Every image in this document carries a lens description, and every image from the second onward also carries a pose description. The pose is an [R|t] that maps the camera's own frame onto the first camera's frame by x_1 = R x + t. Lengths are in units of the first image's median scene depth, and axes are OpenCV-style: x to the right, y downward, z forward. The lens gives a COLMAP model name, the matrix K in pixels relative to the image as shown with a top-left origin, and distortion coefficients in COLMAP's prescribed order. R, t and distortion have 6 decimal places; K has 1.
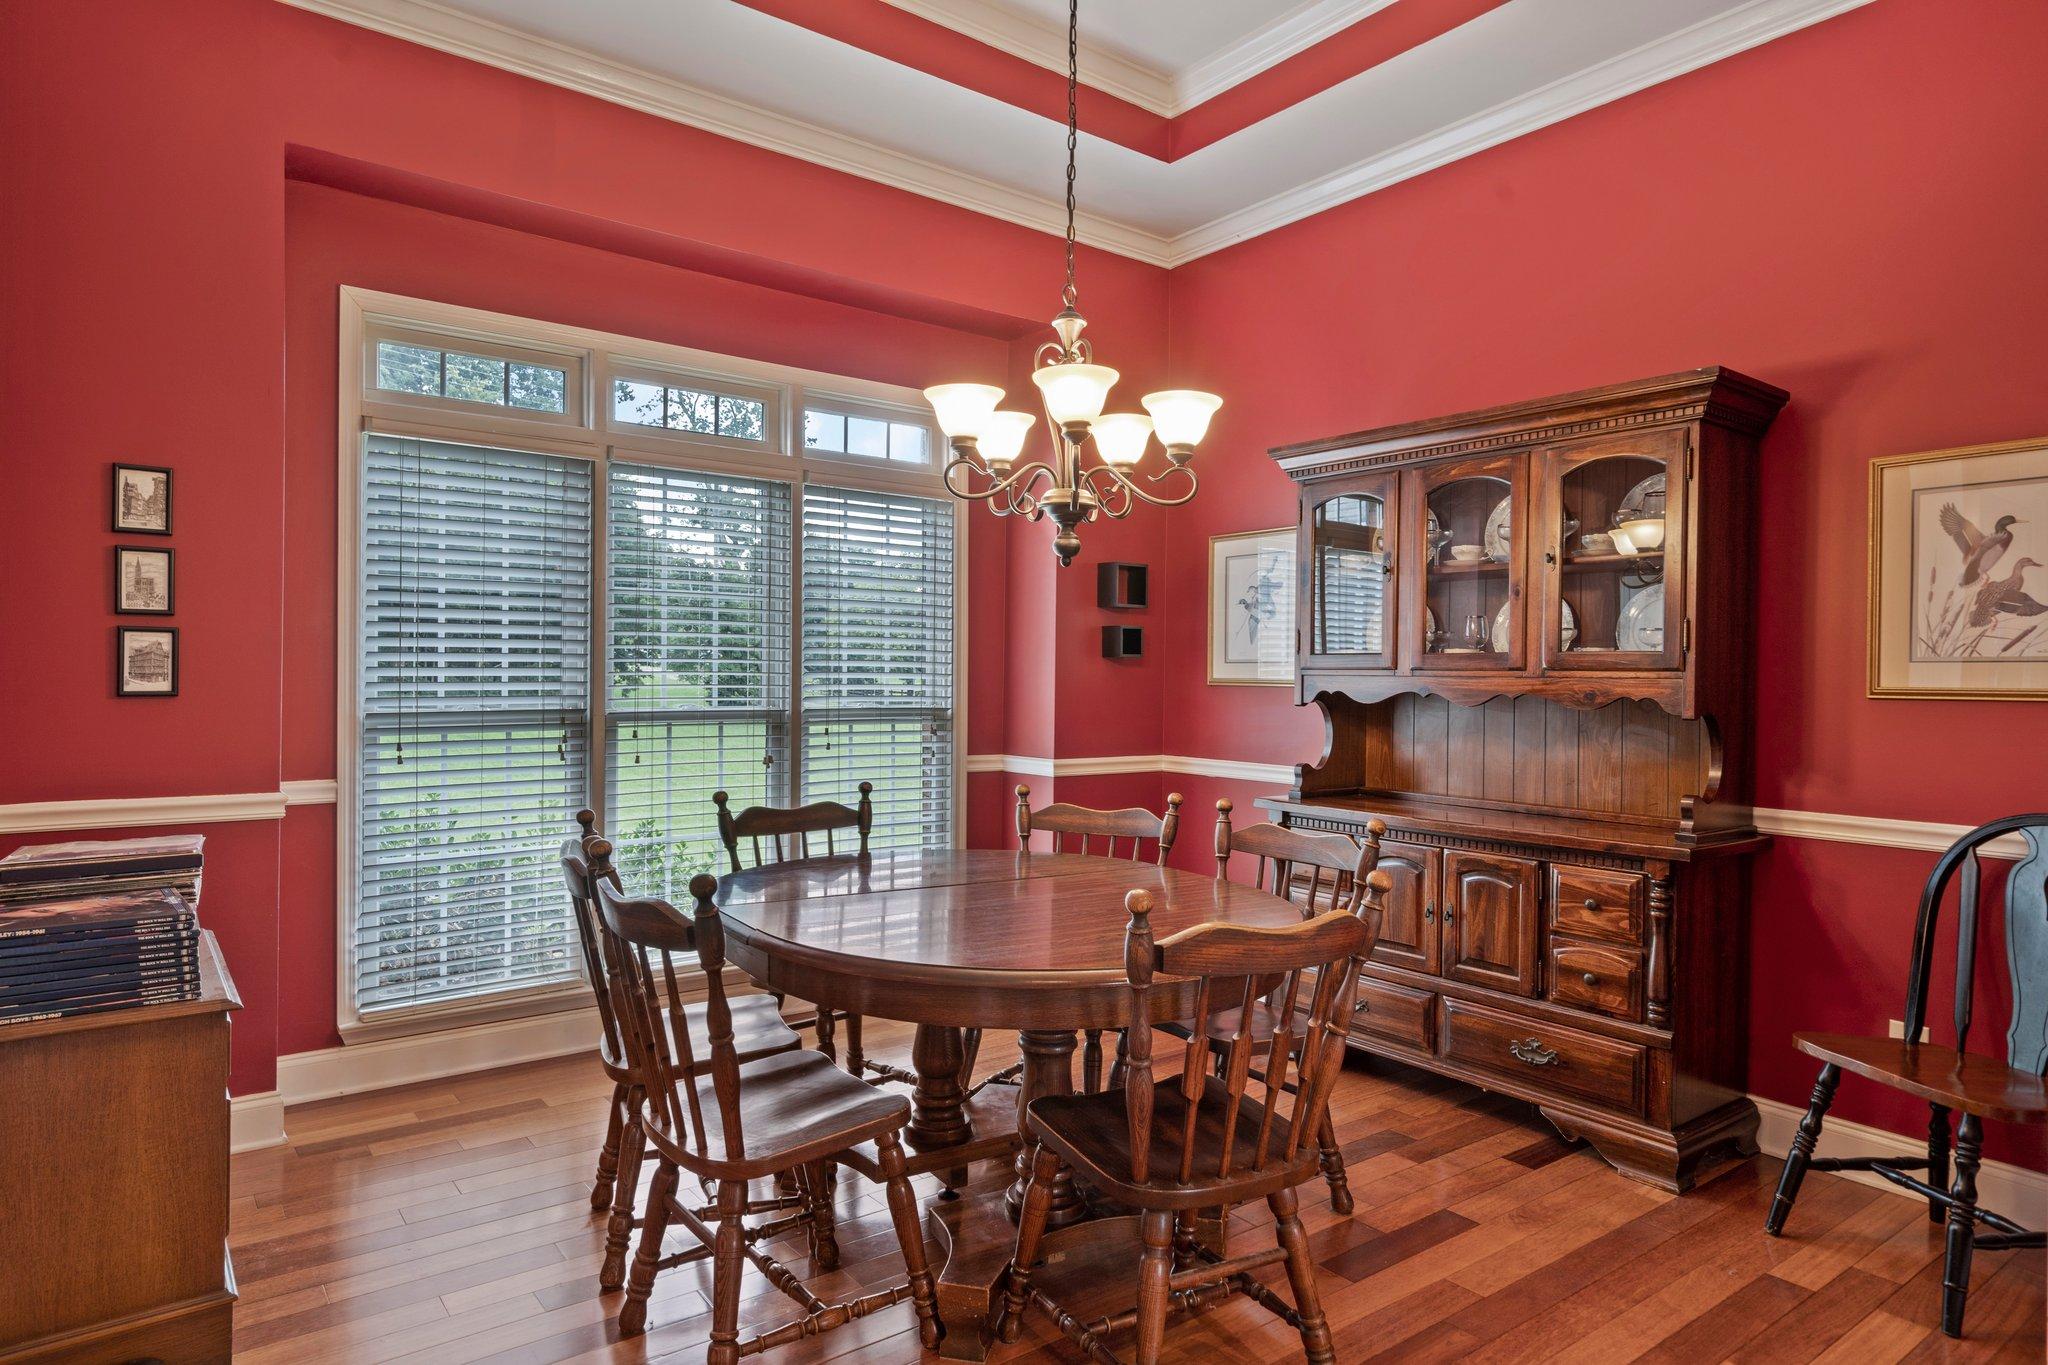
lens RADIAL K [[1192.5, 0, 1024.0], [0, 1192.5, 682.5], [0, 0, 1]] dist [-0.000244, -0.000021]
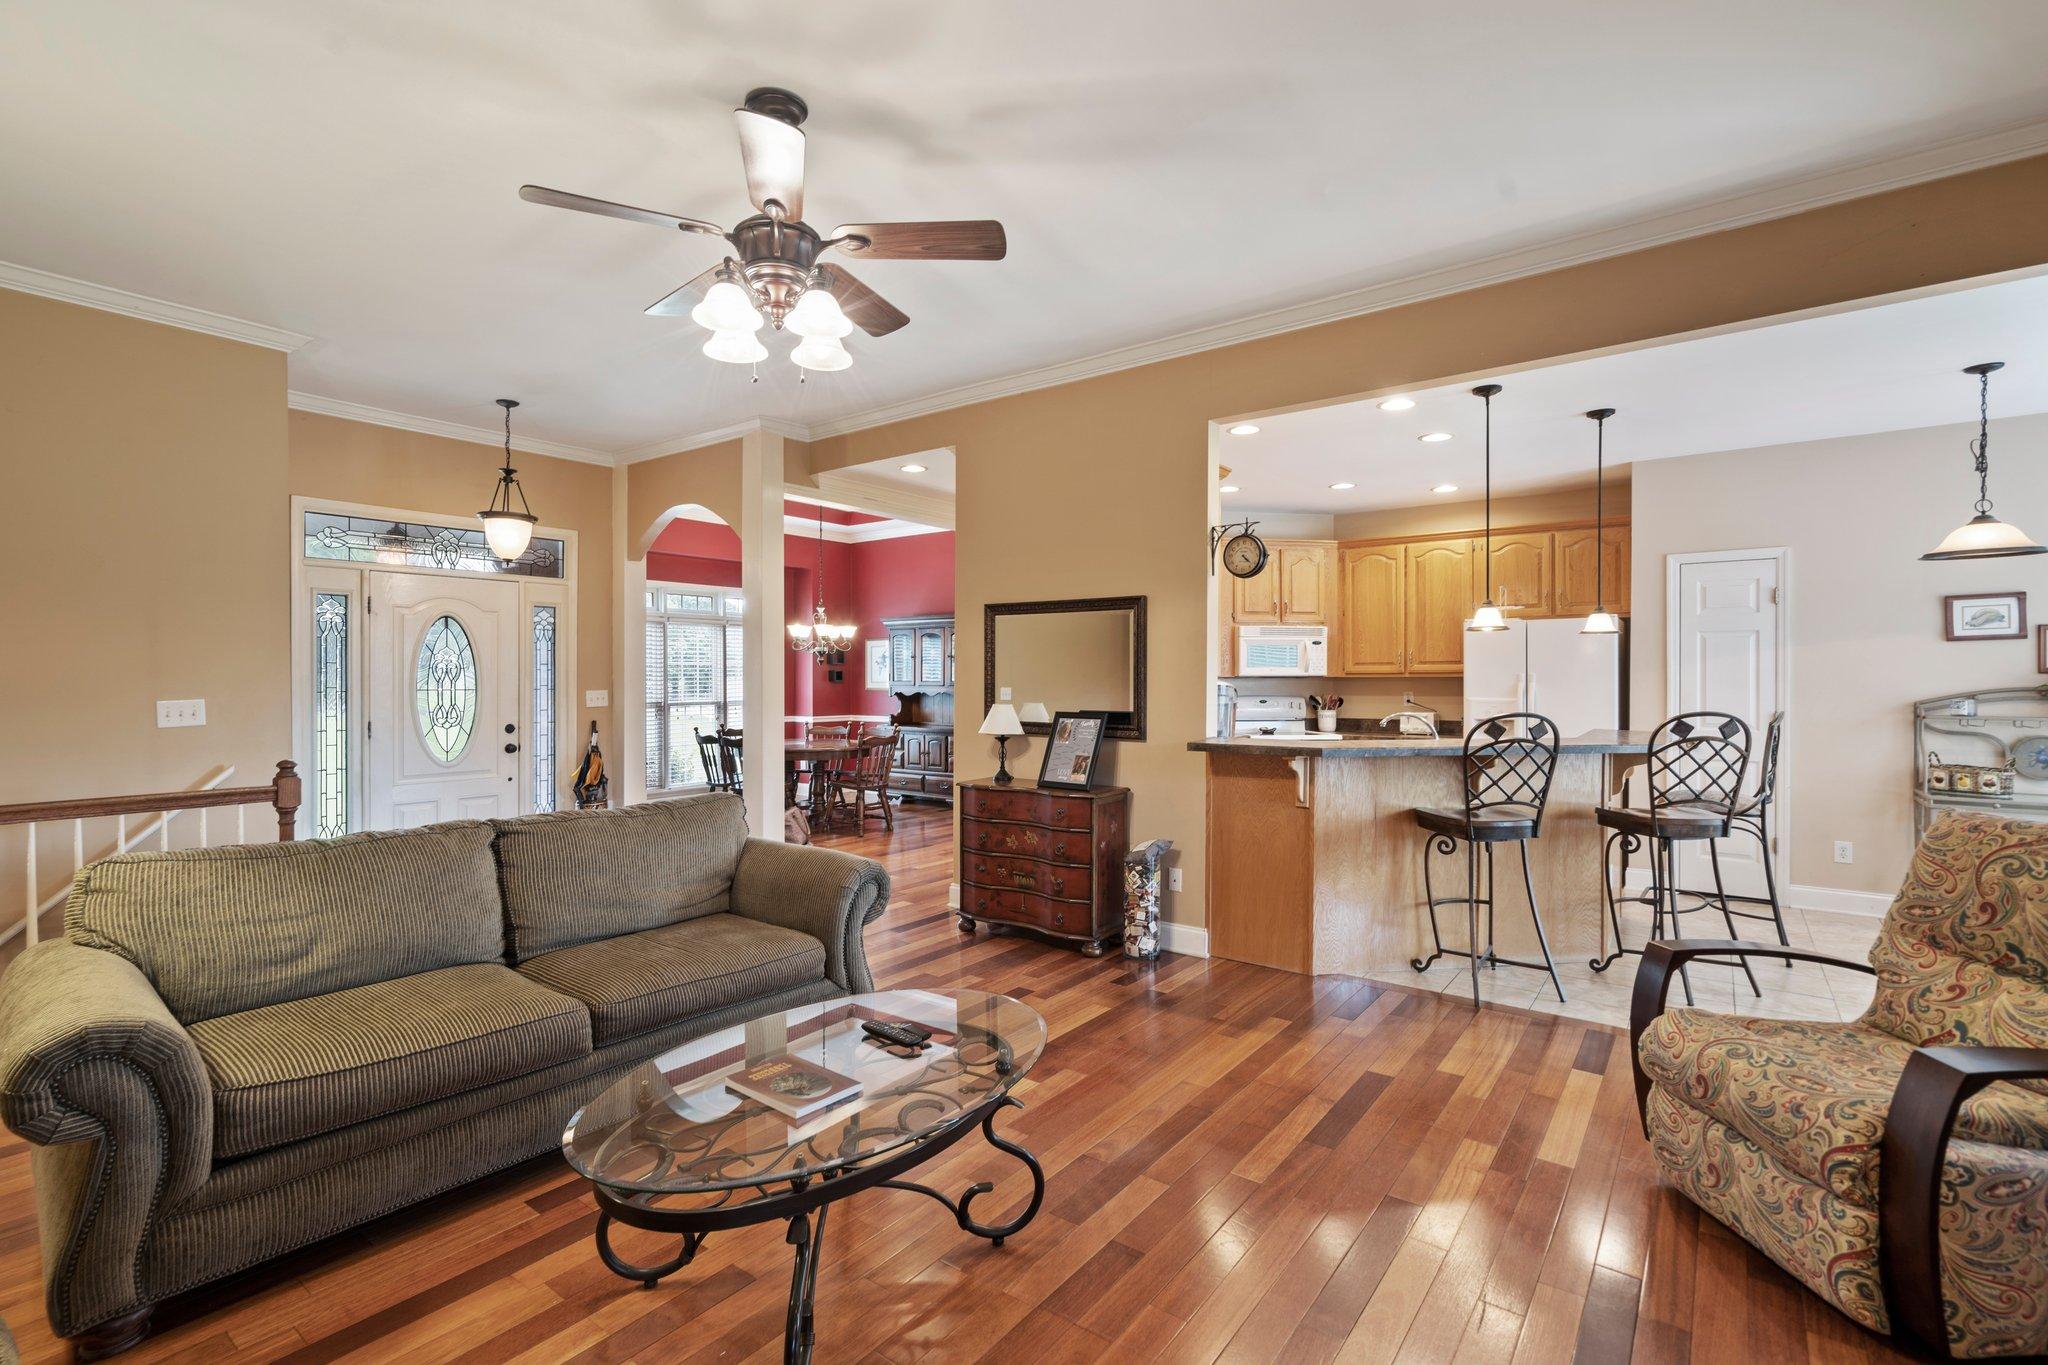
lens RADIAL K [[925.6, 0, 1014.1], [0, 925.6, 672.0], [0, 0, 1]] dist [0.002478, 0.000691]
pose [[0.963657, -0.006954, 0.267052, -0.114558], [0.010134, 0.999893, -0.010532, -0.017109], [-0.266951, 0.012856, 0.963624, -1.459098]]
